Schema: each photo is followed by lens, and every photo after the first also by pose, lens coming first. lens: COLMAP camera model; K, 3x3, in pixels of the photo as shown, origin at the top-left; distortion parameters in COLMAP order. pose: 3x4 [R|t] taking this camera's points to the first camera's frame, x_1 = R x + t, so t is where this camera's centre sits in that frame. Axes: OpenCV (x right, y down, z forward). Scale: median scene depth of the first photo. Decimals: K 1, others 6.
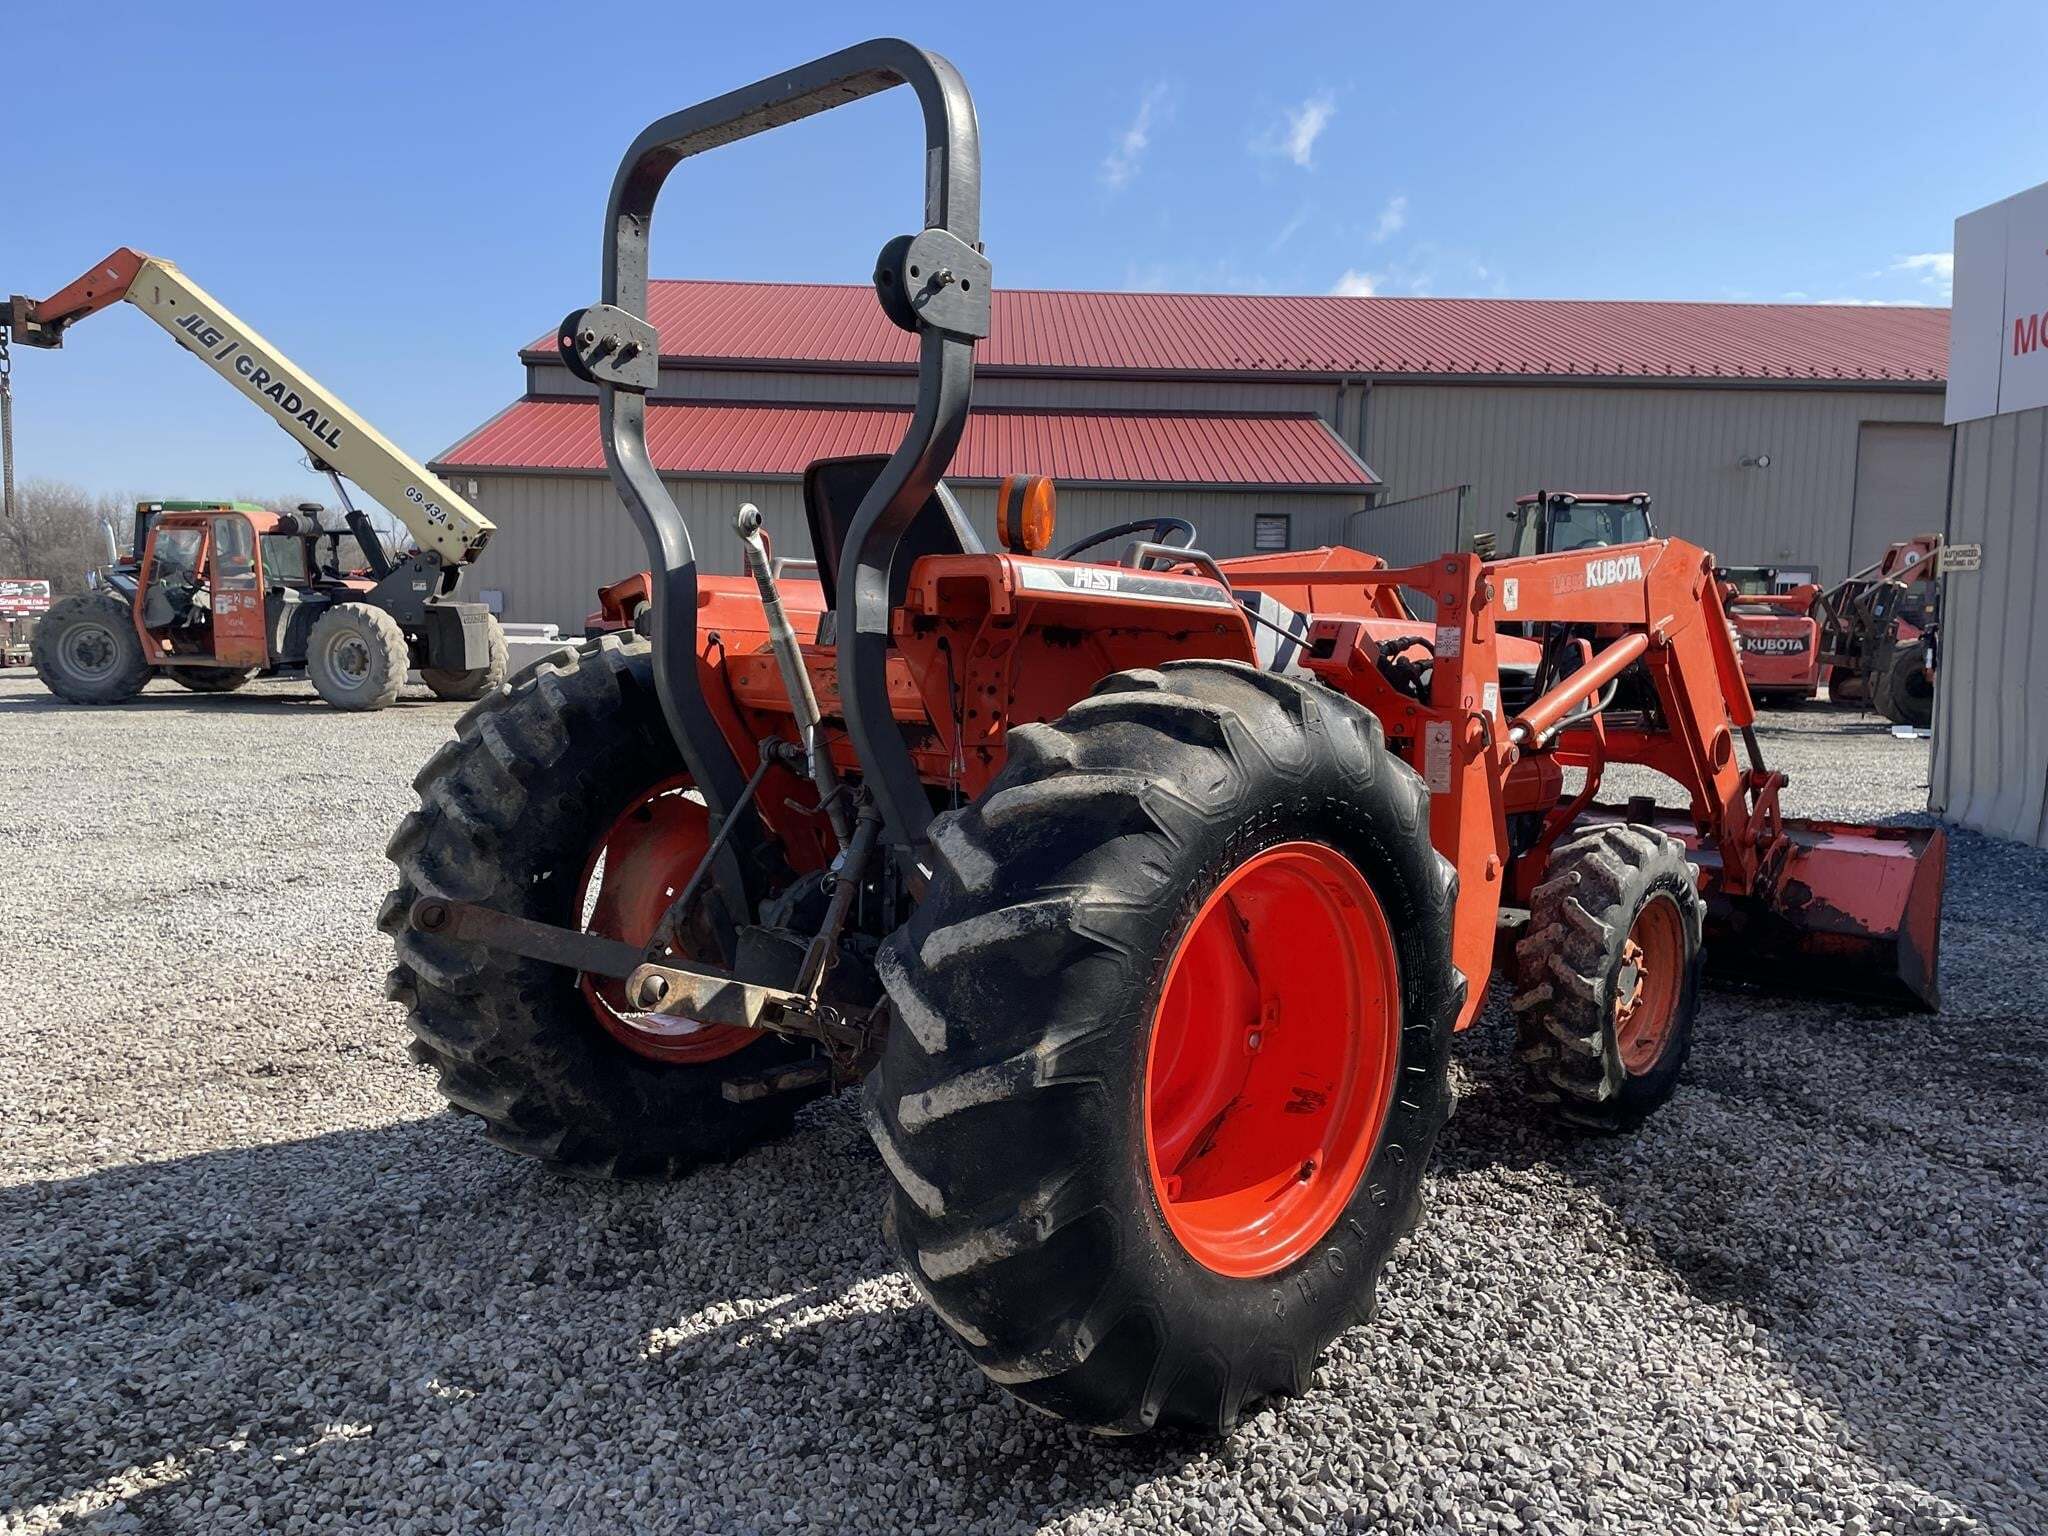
lens RADIAL K [[1548.4, 0, 1050.1], [0, 1548.4, 782.8], [0, 0, 1]] dist [0.110074, -0.125071]
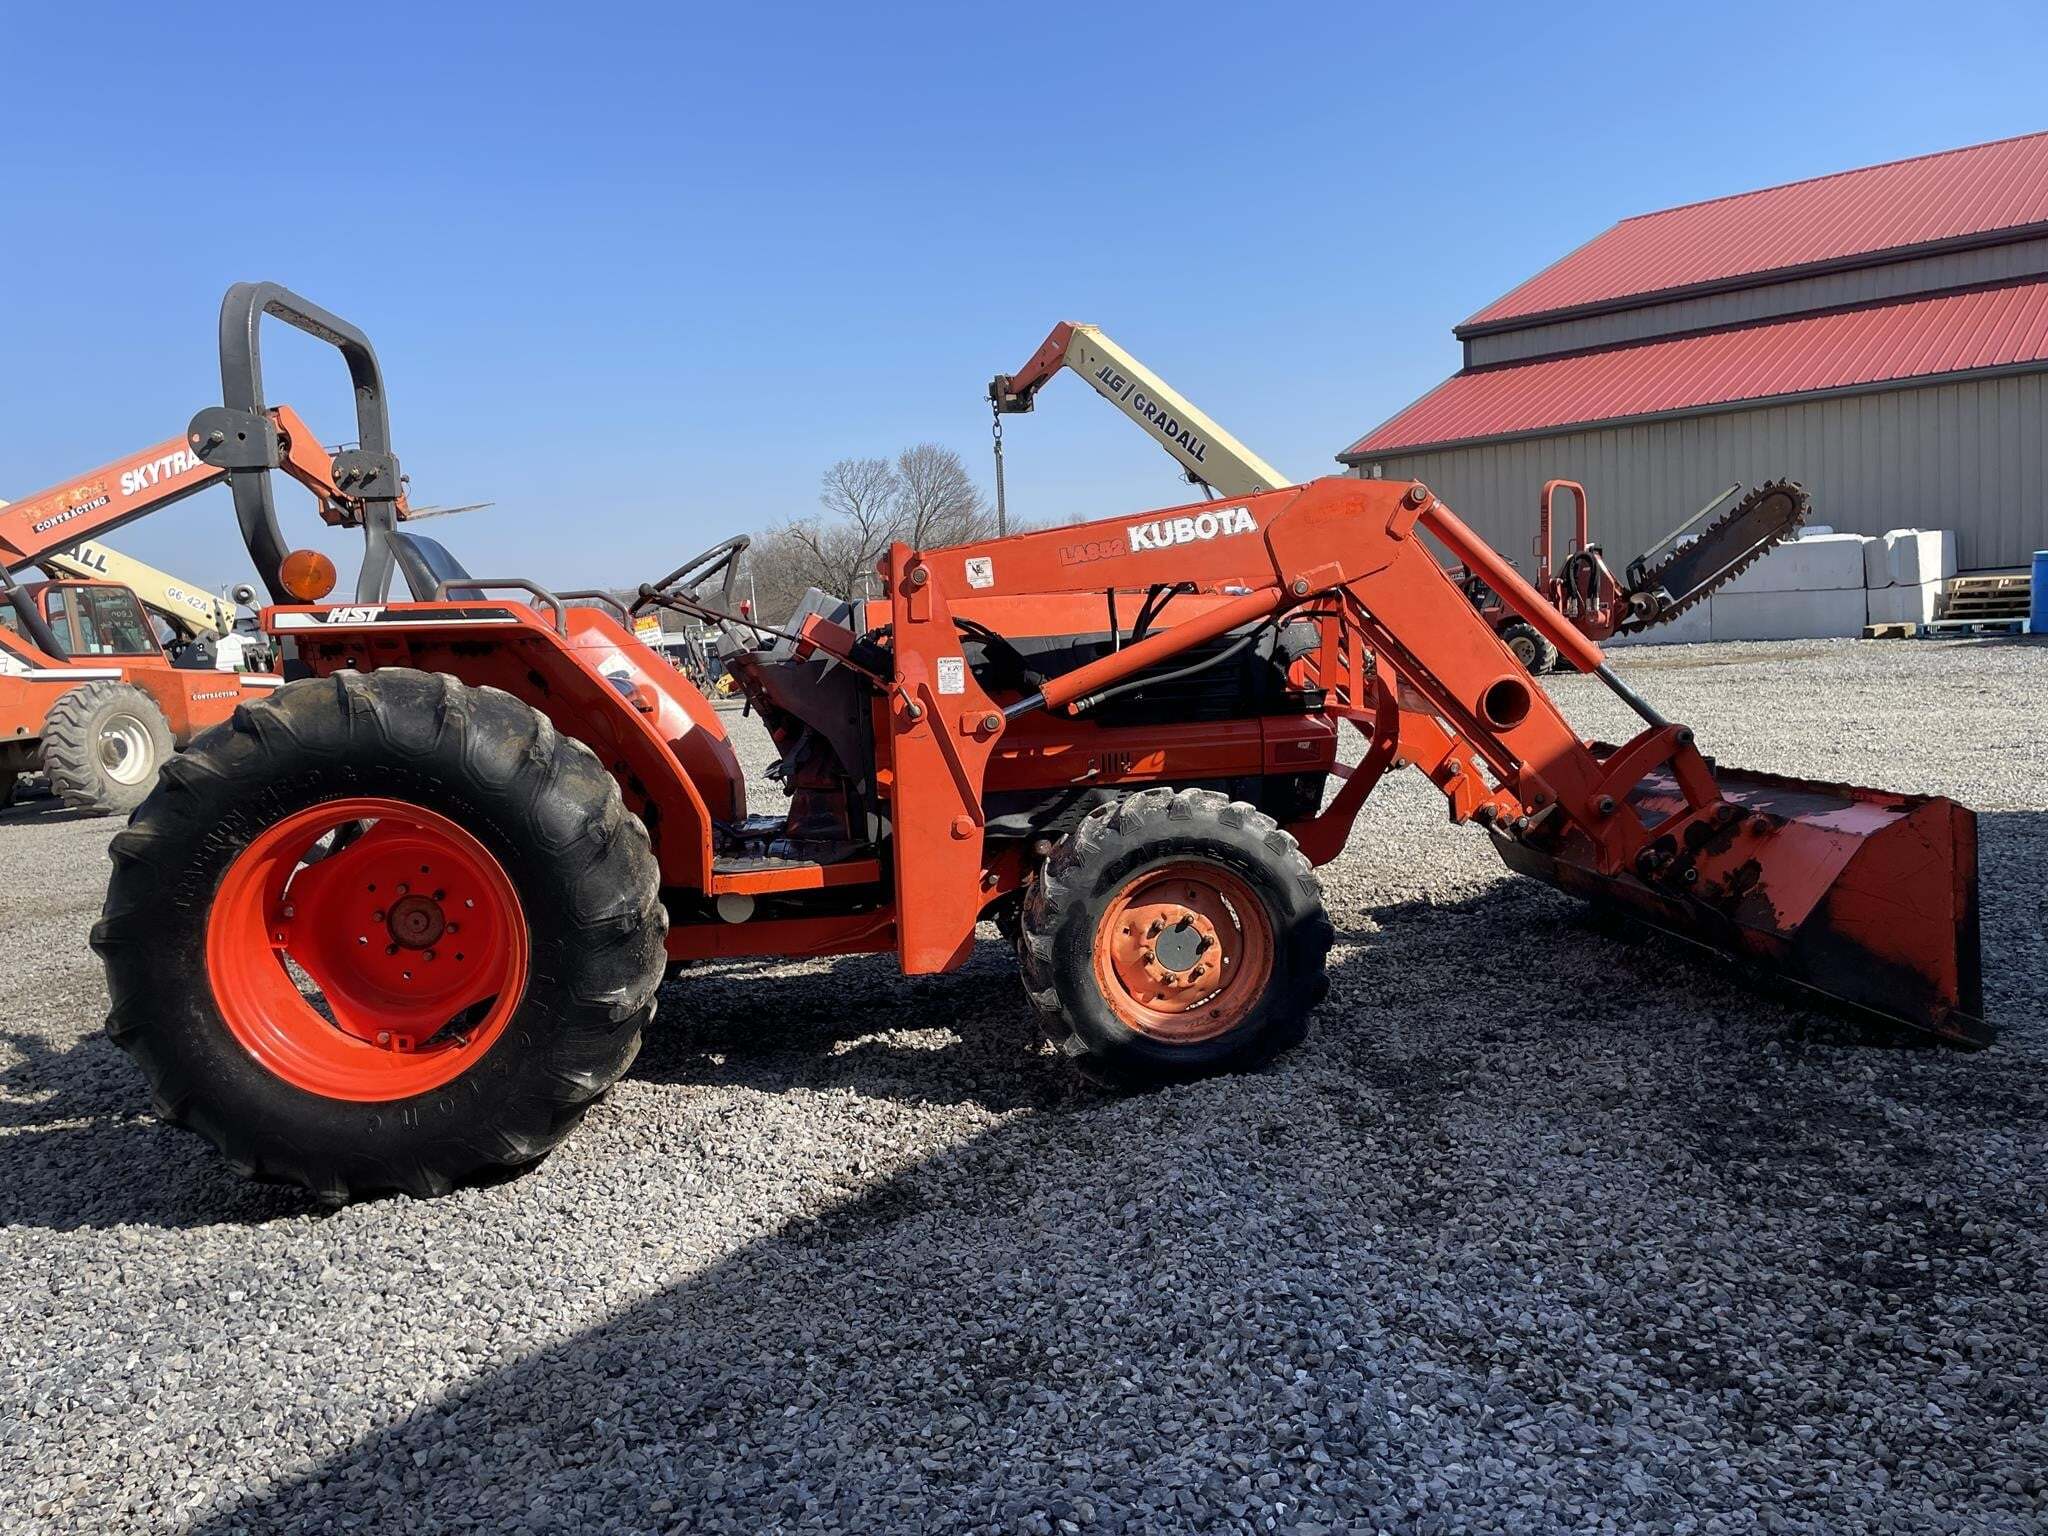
lens RADIAL K [[1567.5, 0, 1013.9], [0, 1567.5, 774.9], [0, 0, 1]] dist [0.097461, -0.130033]
pose [[0.752289, -0.002234, -0.658829, 0.200750], [0.013762, 0.999829, 0.012324, 0.000996], [0.658689, -0.018338, 0.752191, 0.039986]]
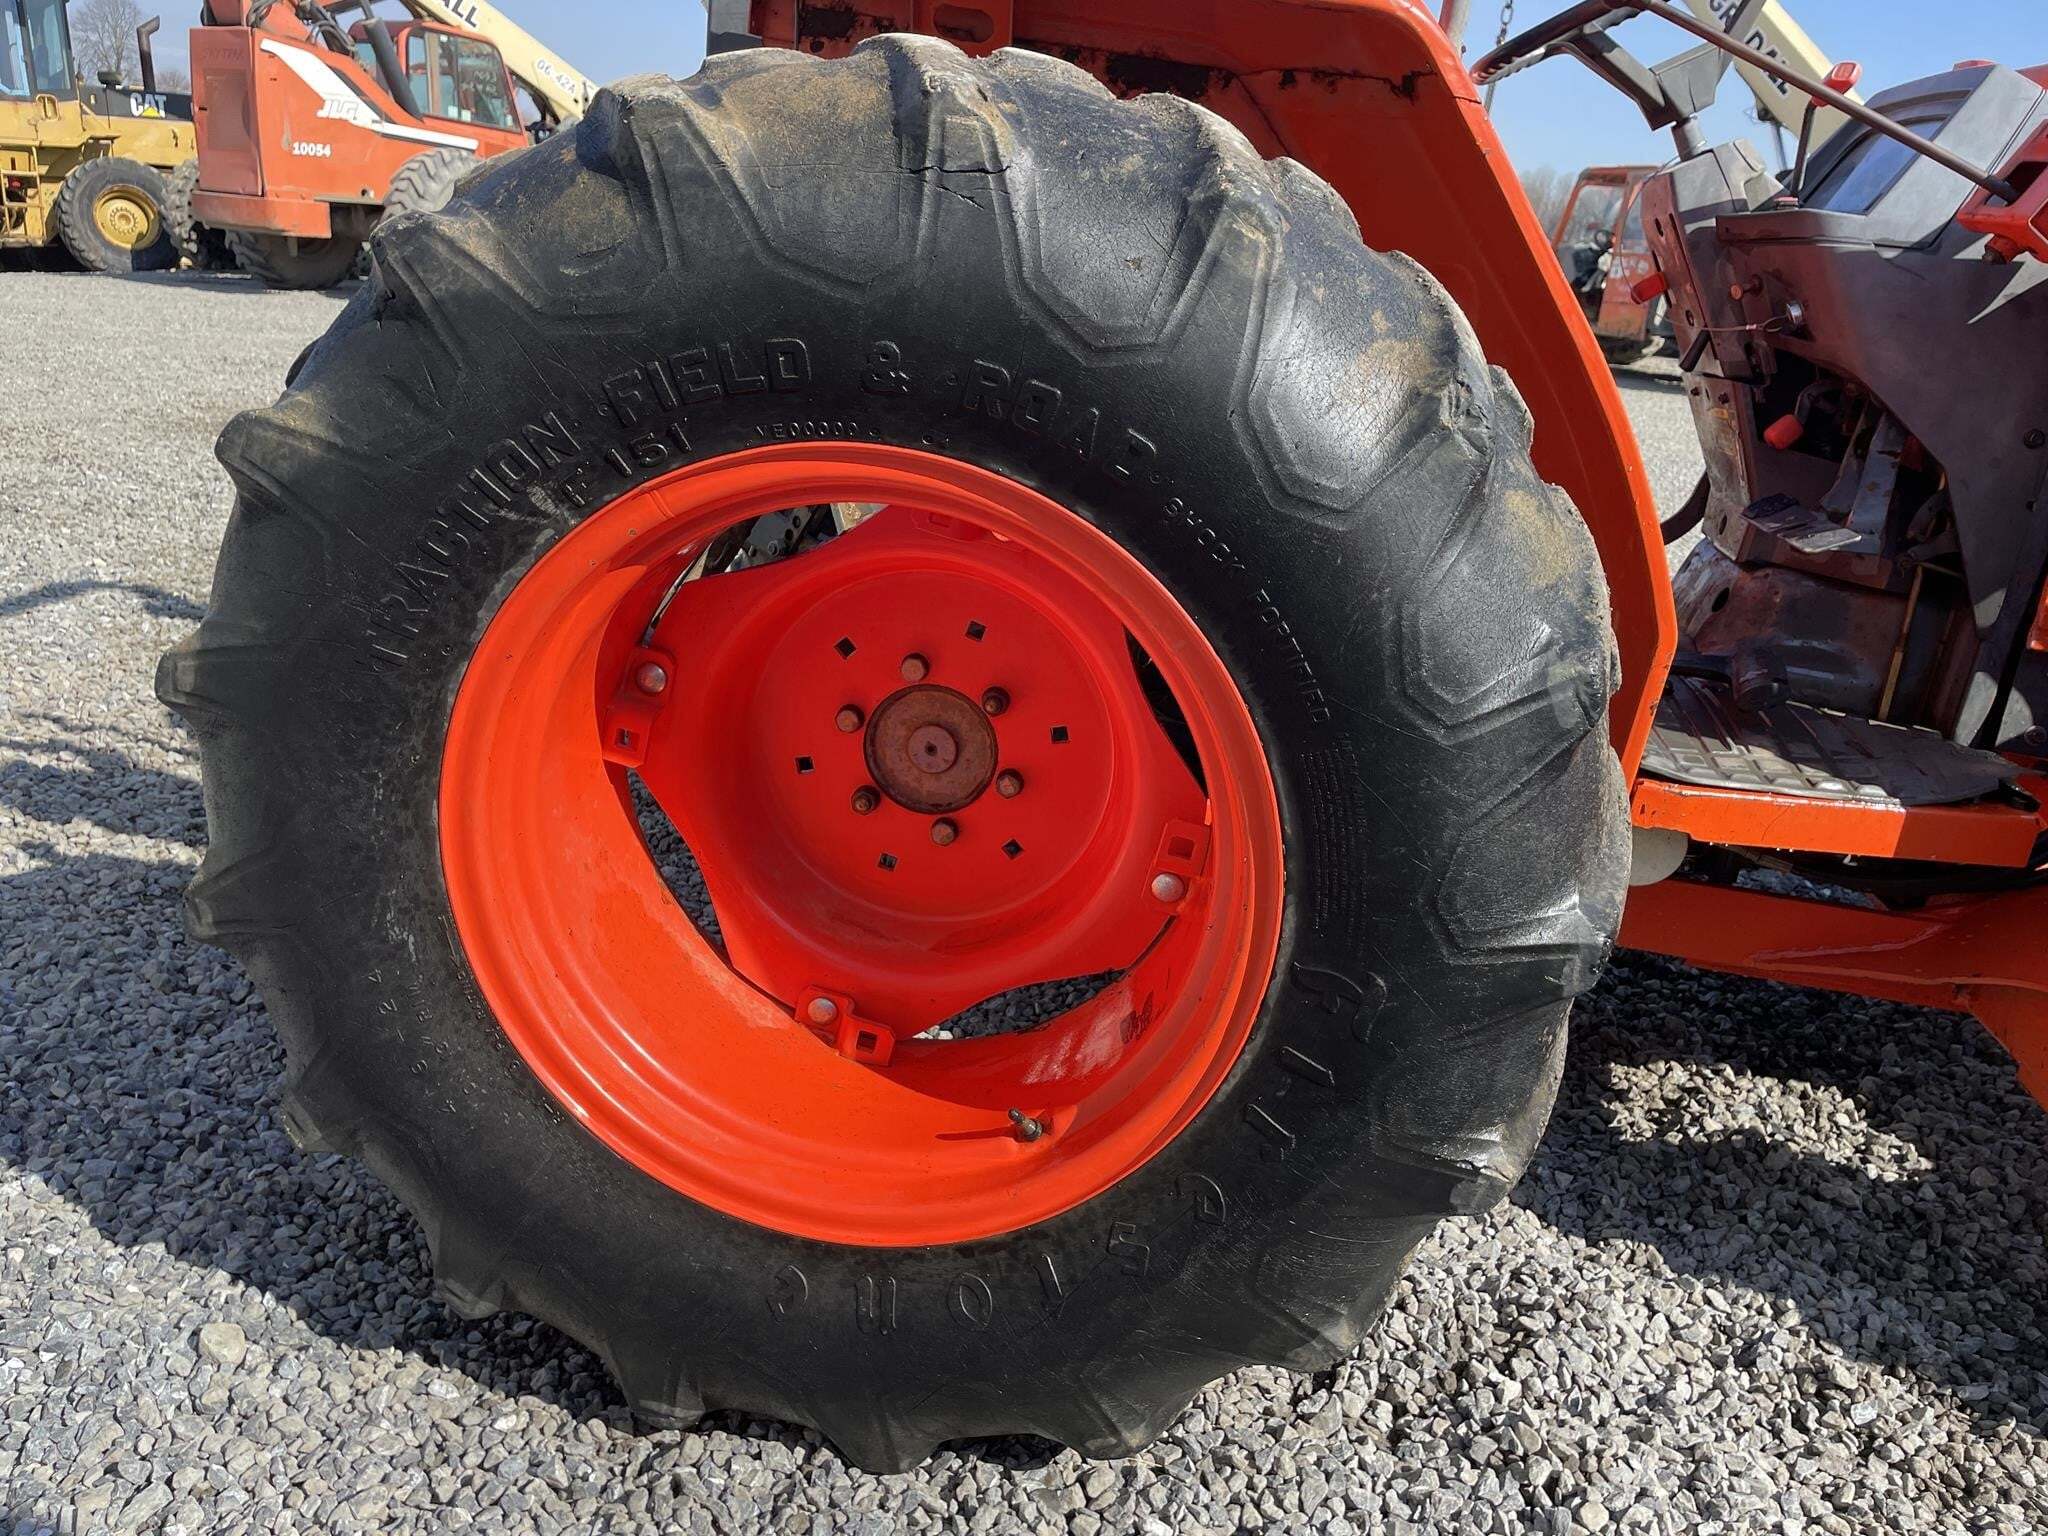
lens RADIAL K [[1567.5, 0, 1013.9], [0, 1567.5, 774.9], [0, 0, 1]] dist [0.097461, -0.130033]
pose [[0.598716, 0.302794, -0.741522, 0.071706], [-0.170627, 0.952756, 0.251282, 0.000980], [0.782577, -0.023923, 0.622095, 0.094669]]
